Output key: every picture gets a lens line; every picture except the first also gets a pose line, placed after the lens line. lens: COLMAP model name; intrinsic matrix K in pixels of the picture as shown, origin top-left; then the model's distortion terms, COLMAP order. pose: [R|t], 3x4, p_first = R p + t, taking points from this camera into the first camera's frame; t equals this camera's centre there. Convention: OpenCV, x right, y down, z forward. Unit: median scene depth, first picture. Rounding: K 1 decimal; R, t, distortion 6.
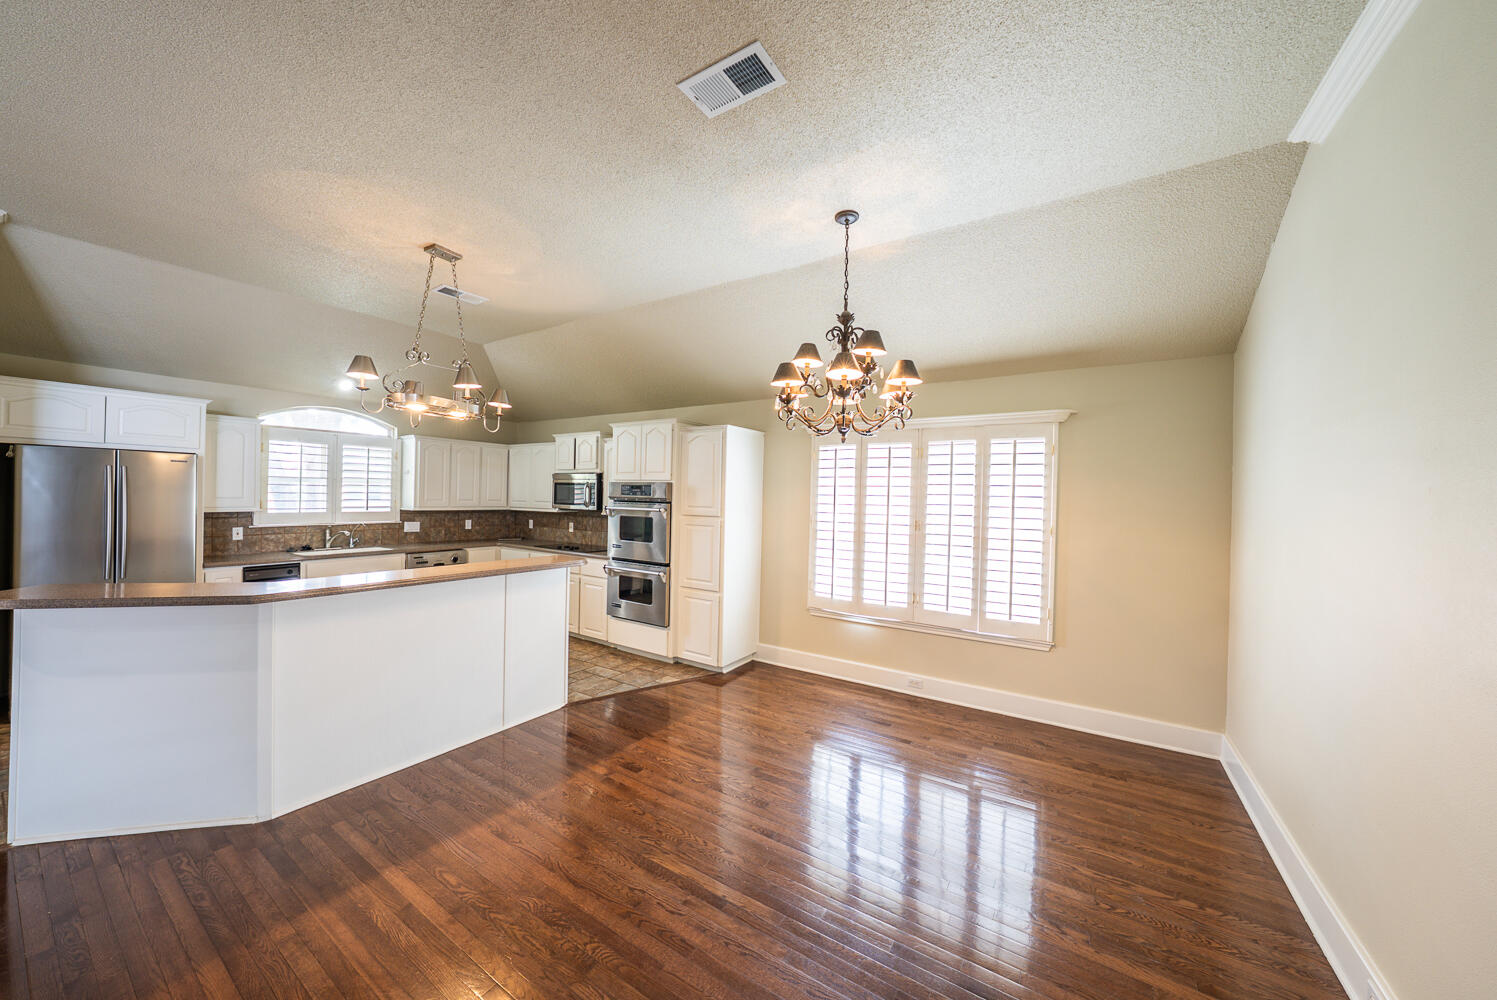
lens RADIAL K [[512.1, 0, 727.3], [0, 512.1, 480.2], [0, 0, 1]] dist [-0.022869, 0.002677]
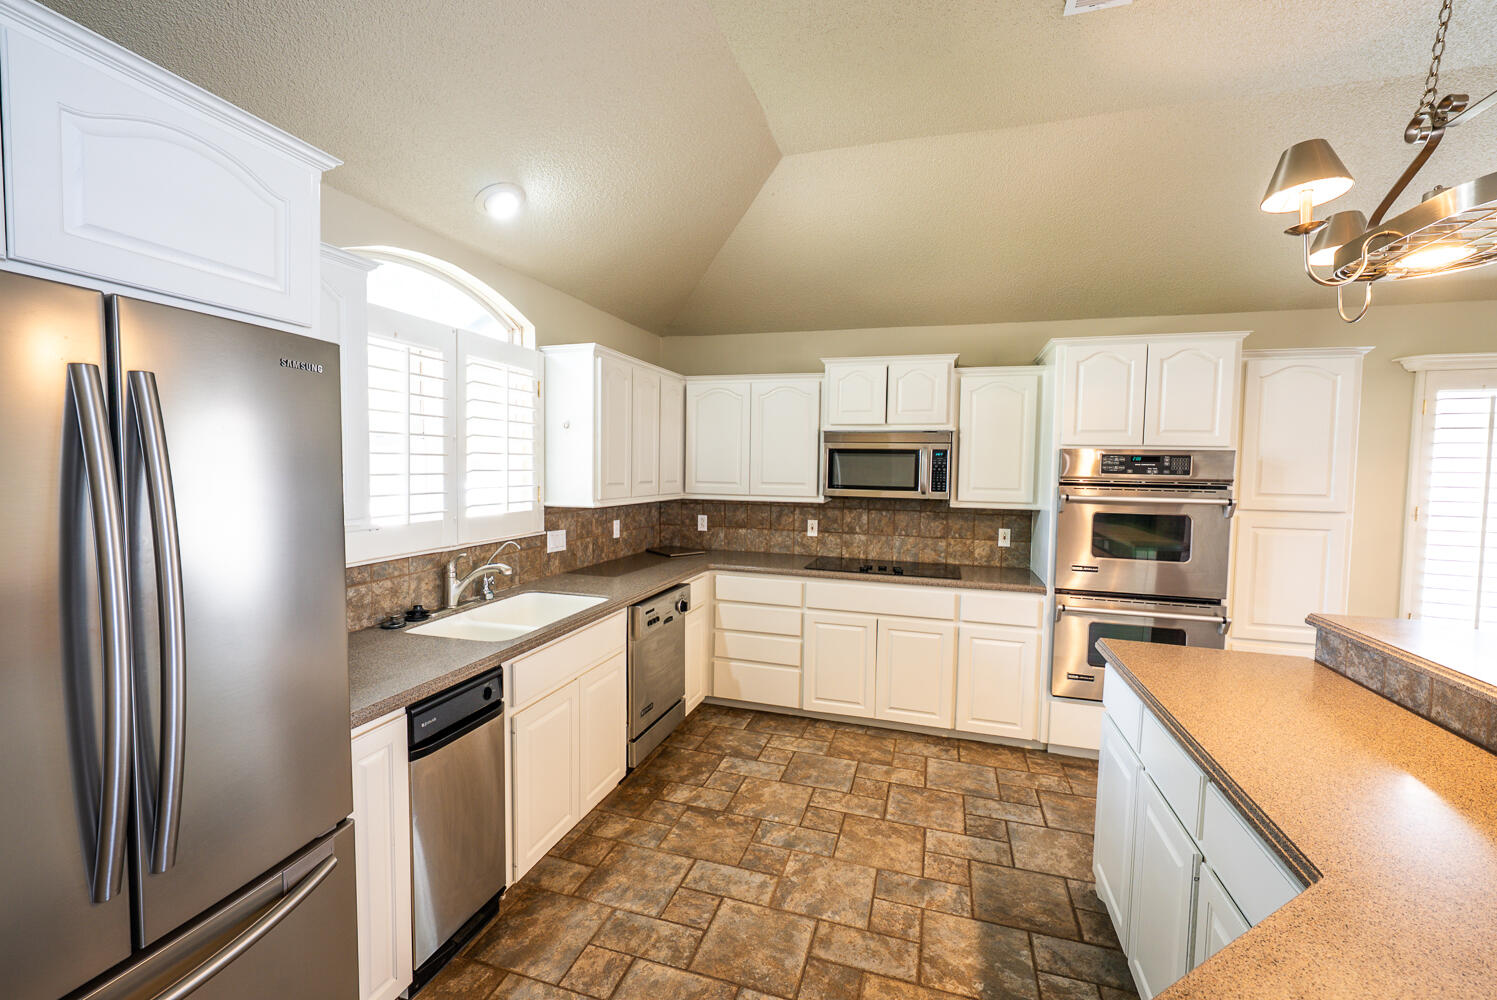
lens RADIAL K [[618.1, 0, 757.3], [0, 618.1, 484.1], [0, 0, 1]] dist [0.002460, 0.000140]
pose [[0.958368, -0.009055, 0.285394, -0.679160], [-0.008283, 0.998195, 0.059485, 0.004205], [-0.285417, -0.059372, 0.956563, 0.449153]]
